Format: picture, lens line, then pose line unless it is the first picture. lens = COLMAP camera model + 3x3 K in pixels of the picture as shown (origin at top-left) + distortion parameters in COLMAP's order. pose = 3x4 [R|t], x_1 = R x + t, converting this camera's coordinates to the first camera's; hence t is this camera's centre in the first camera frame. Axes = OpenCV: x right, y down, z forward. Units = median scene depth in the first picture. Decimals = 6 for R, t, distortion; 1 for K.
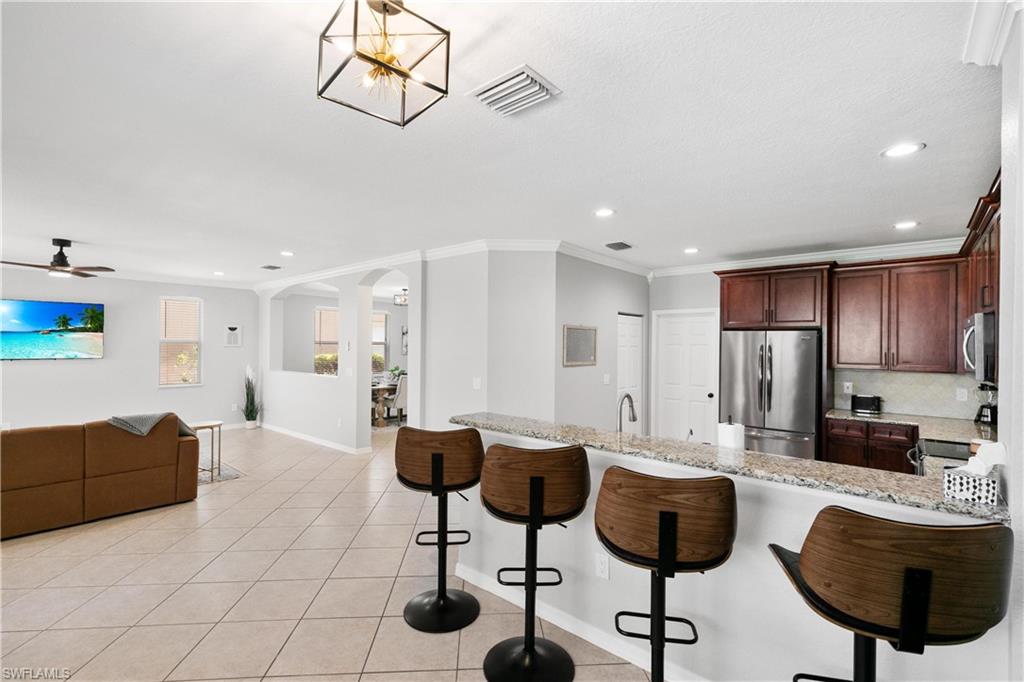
lens RADIAL K [[459.0, 0, 508.5], [0, 459.0, 343.5], [0, 0, 1]] dist [0.007711, -0.001519]
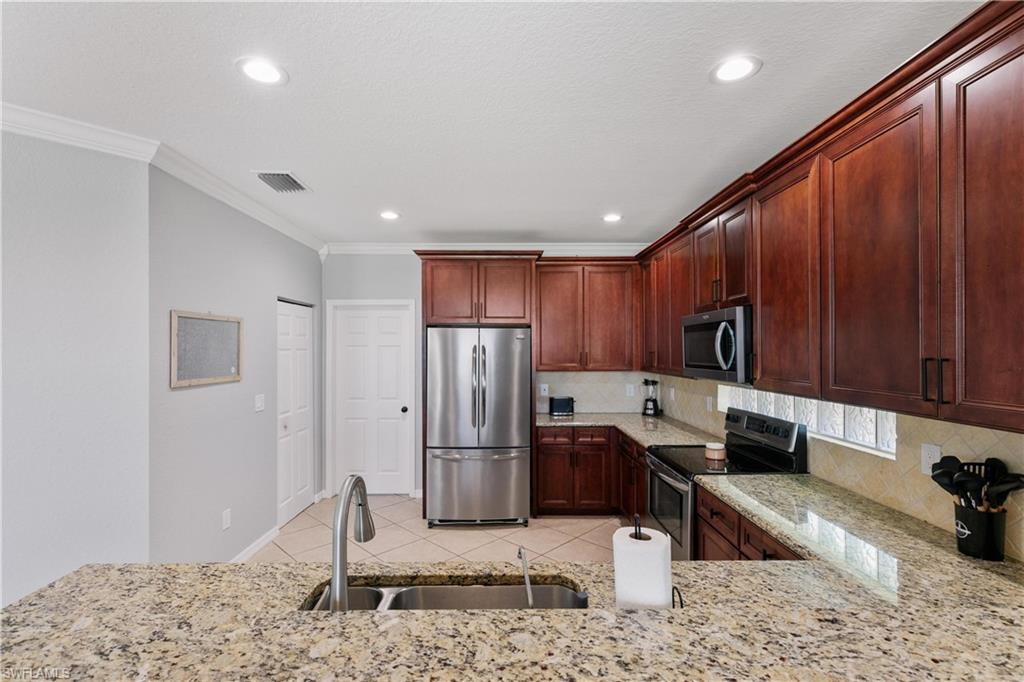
lens RADIAL K [[459.0, 0, 512.1], [0, 459.0, 346.8], [0, 0, 1]] dist [0.007711, -0.001519]
pose [[0.742783, -0.009655, 0.669463, 0.058373], [0.008337, 0.999952, 0.005172, 0.002197], [-0.669481, 0.001740, 0.742827, 0.352320]]
